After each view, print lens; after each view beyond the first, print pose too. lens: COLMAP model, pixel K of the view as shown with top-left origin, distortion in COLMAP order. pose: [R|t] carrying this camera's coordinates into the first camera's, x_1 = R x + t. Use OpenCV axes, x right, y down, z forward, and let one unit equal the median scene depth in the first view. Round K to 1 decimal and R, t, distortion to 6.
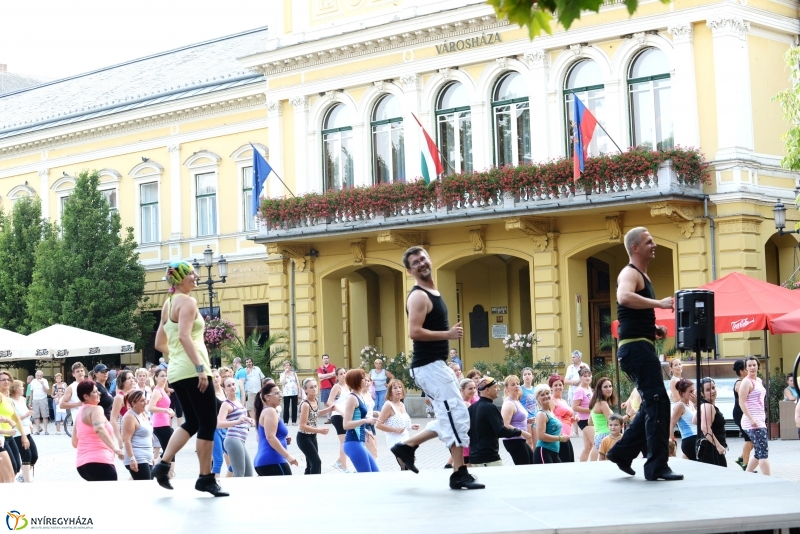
lens RADIAL K [[1617.5, 0, 400.0], [0, 1617.5, 267.0], [0, 0, 1]] dist [-0.396776, 0.081677]
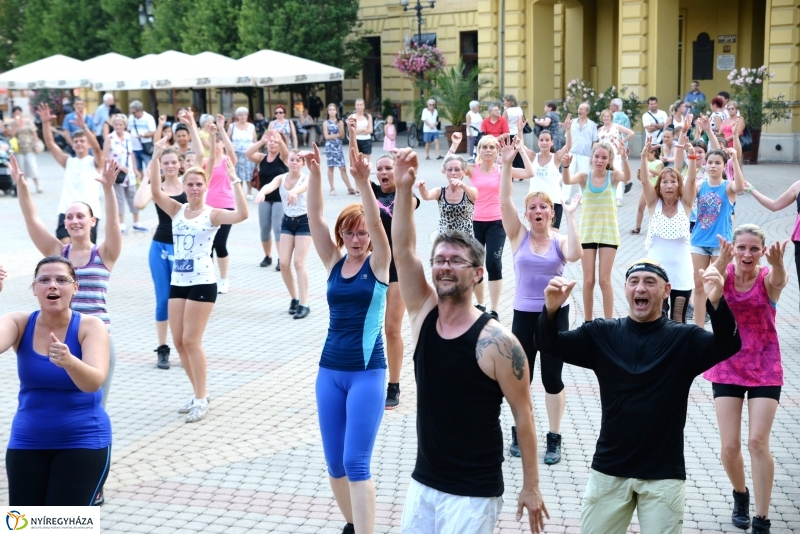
lens RADIAL K [[1323.9, 0, 407.9], [0, 1323.9, 266.9], [0, 0, 1]] dist [0.173074, -0.002976]
pose [[0.986174, 0.038863, -0.161093, 0.010218], [-0.005935, 0.979771, 0.200033, 0.001801], [0.165608, -0.196311, 0.966455, 0.186081]]
